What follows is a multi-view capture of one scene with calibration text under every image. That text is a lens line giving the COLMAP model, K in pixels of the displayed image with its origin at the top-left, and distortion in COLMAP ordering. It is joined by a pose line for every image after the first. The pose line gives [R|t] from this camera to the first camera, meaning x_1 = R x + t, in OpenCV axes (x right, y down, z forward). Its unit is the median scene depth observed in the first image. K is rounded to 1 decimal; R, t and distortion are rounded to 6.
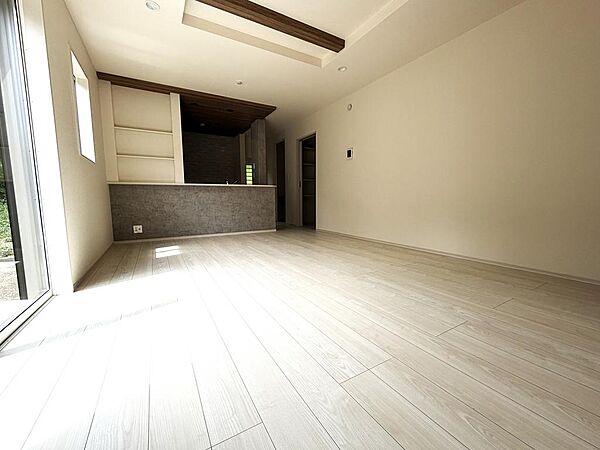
lens RADIAL K [[242.0, 0, 297.7], [0, 242.0, 224.4], [0, 0, 1]] dist [-0.002451, -0.000121]
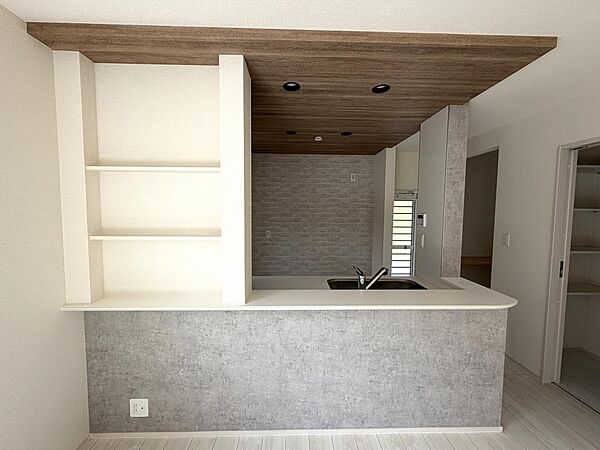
lens RADIAL K [[242.0, 0, 297.7], [0, 242.0, 224.4], [0, 0, 1]] dist [-0.002451, -0.000121]
pose [[0.875534, 0.044063, -0.481143, -0.221342], [-0.069305, 0.996988, -0.034811, -0.263369], [0.478160, 0.063824, 0.875951, 0.678909]]
